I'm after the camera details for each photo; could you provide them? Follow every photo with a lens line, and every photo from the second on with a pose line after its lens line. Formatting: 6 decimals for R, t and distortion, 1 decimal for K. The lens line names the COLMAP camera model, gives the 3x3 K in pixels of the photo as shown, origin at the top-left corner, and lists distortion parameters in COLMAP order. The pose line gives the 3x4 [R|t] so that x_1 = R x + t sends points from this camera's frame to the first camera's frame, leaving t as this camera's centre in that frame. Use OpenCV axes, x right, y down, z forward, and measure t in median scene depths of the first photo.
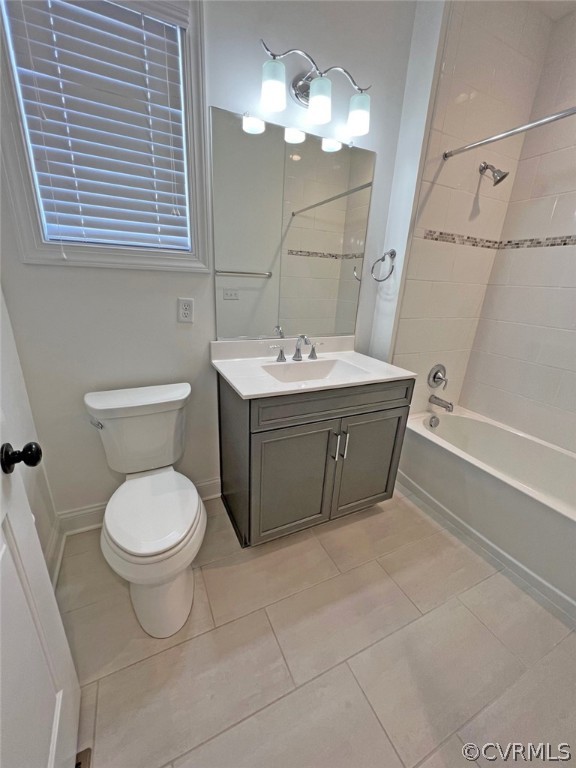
lens RADIAL K [[307.4, 0, 286.6], [0, 307.4, 384.6], [0, 0, 1]] dist [-0.002088, -0.000426]
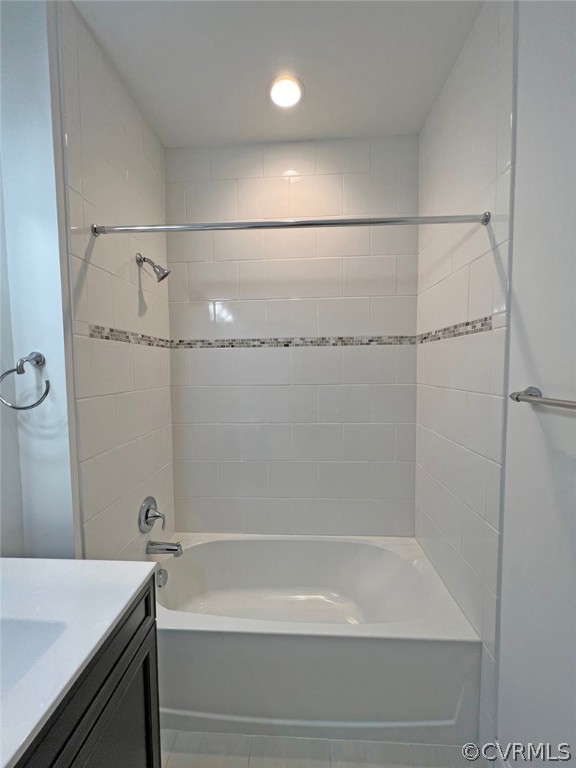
lens RADIAL K [[307.4, 0, 286.8], [0, 307.4, 386.1], [0, 0, 1]] dist [-0.002088, -0.000426]
pose [[0.484591, -0.105892, 0.868308, 0.068461], [0.313354, 0.947783, -0.059294, -0.196031], [-0.816689, 0.300821, 0.492469, 0.349244]]
